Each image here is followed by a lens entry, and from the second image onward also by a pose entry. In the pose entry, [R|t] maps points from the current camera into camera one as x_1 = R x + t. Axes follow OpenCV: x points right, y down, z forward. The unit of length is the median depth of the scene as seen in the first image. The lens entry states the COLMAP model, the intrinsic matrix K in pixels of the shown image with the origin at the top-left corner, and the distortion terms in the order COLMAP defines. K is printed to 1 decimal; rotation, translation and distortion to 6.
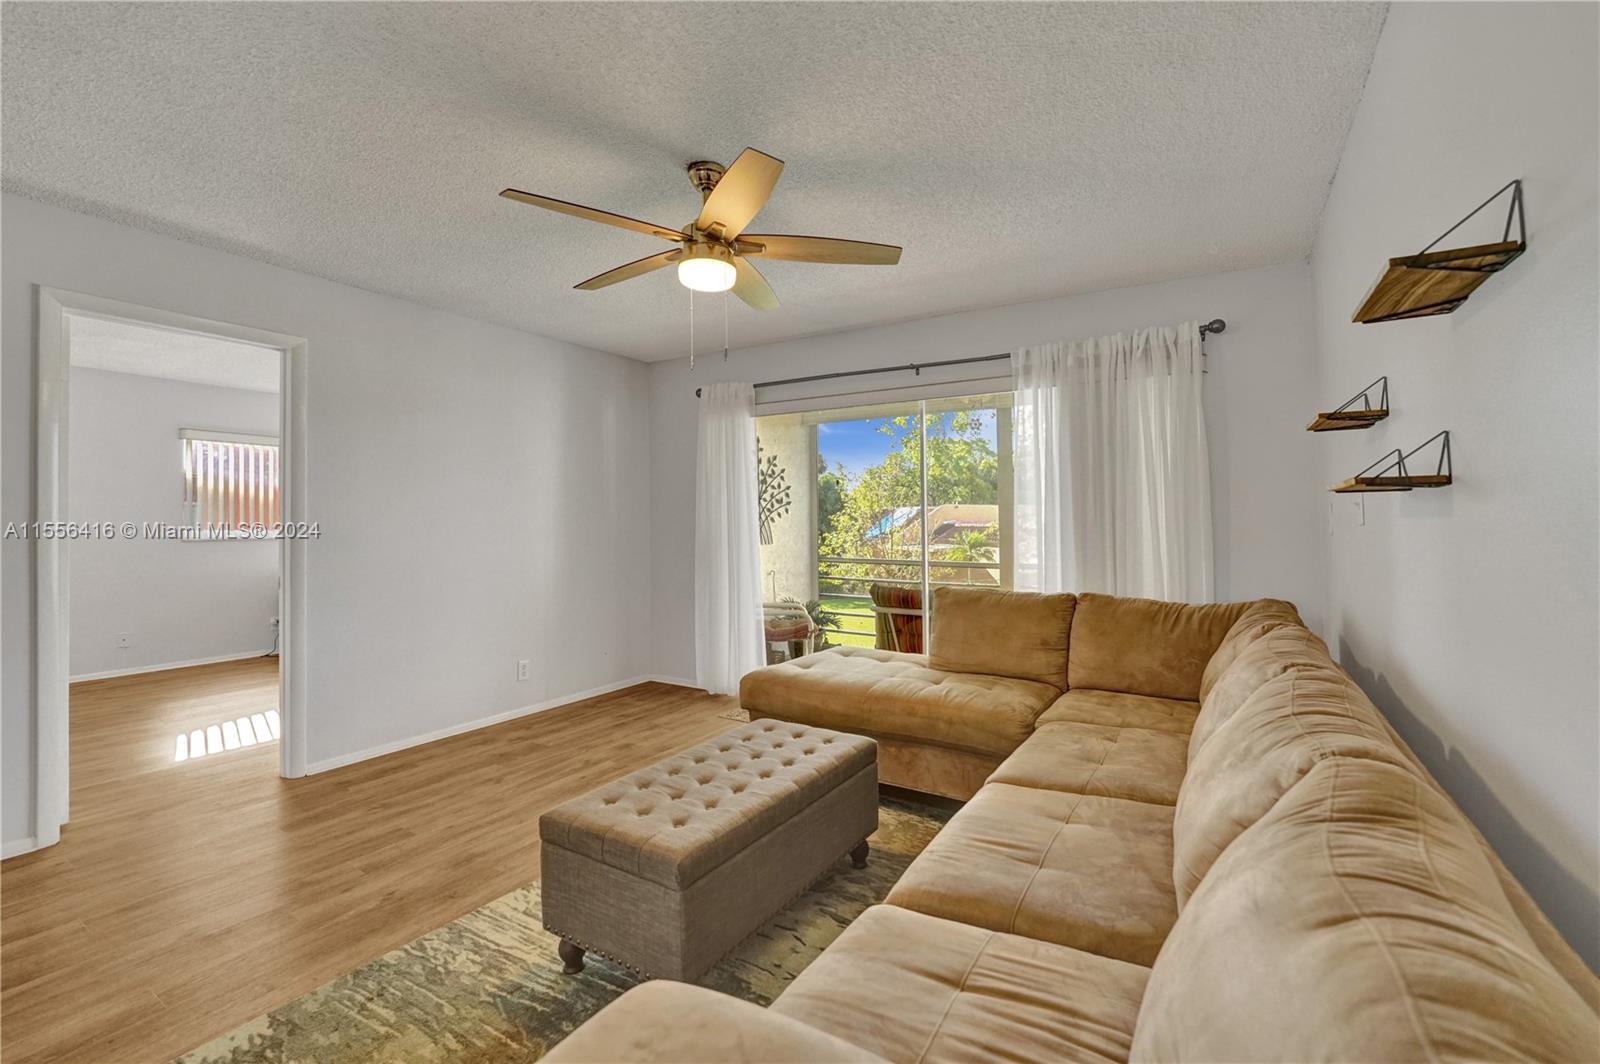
lens RADIAL K [[676.1, 0, 800.7], [0, 676.1, 495.6], [0, 0, 1]] dist [-0.024965, -0.000385]
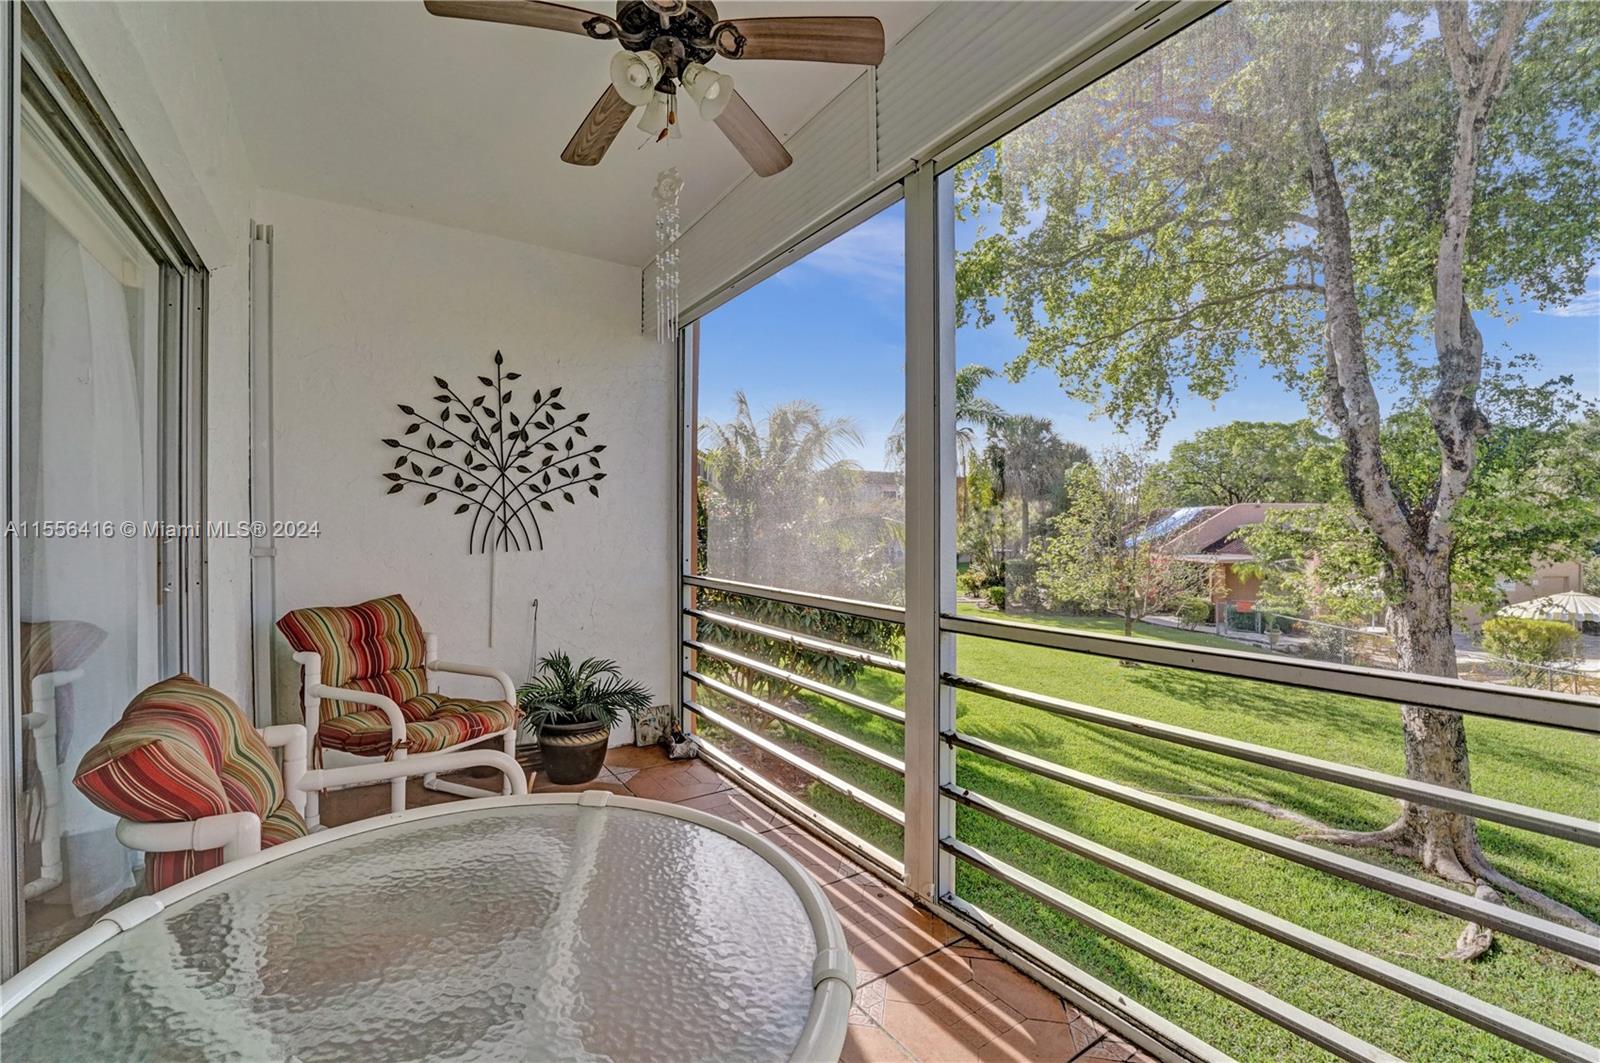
lens RADIAL K [[660.5, 0, 793.5], [0, 660.5, 533.2], [0, 0, 1]] dist [-0.026642, -0.000013]
pose [[0.909908, 0.002260, -0.414804, 0.704999], [0.017268, 0.998912, 0.043322, 0.074254], [0.414450, -0.046582, 0.908879, 1.179918]]
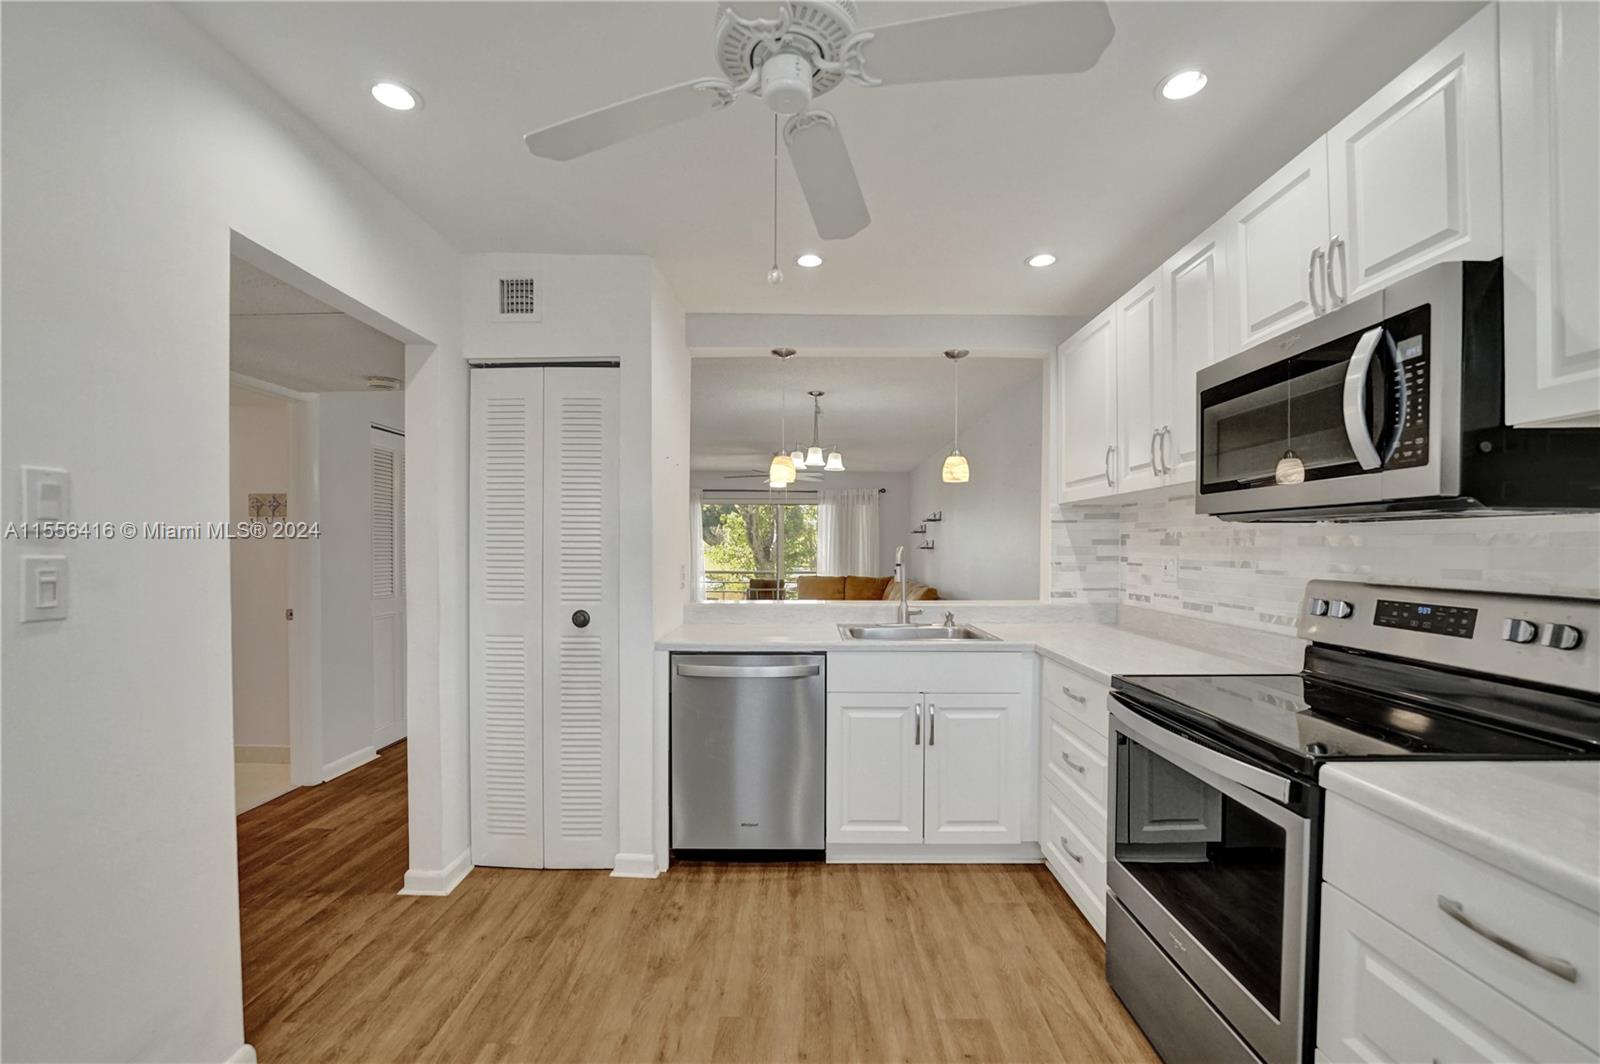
lens RADIAL K [[660.5, 0, 793.5], [0, 660.5, 533.7], [0, 0, 1]] dist [-0.026642, -0.000013]
pose [[0.863005, 0.007789, 0.505136, -1.138898], [-0.018221, 0.999711, 0.015714, -0.080476], [-0.504867, -0.022765, 0.862897, -1.278116]]
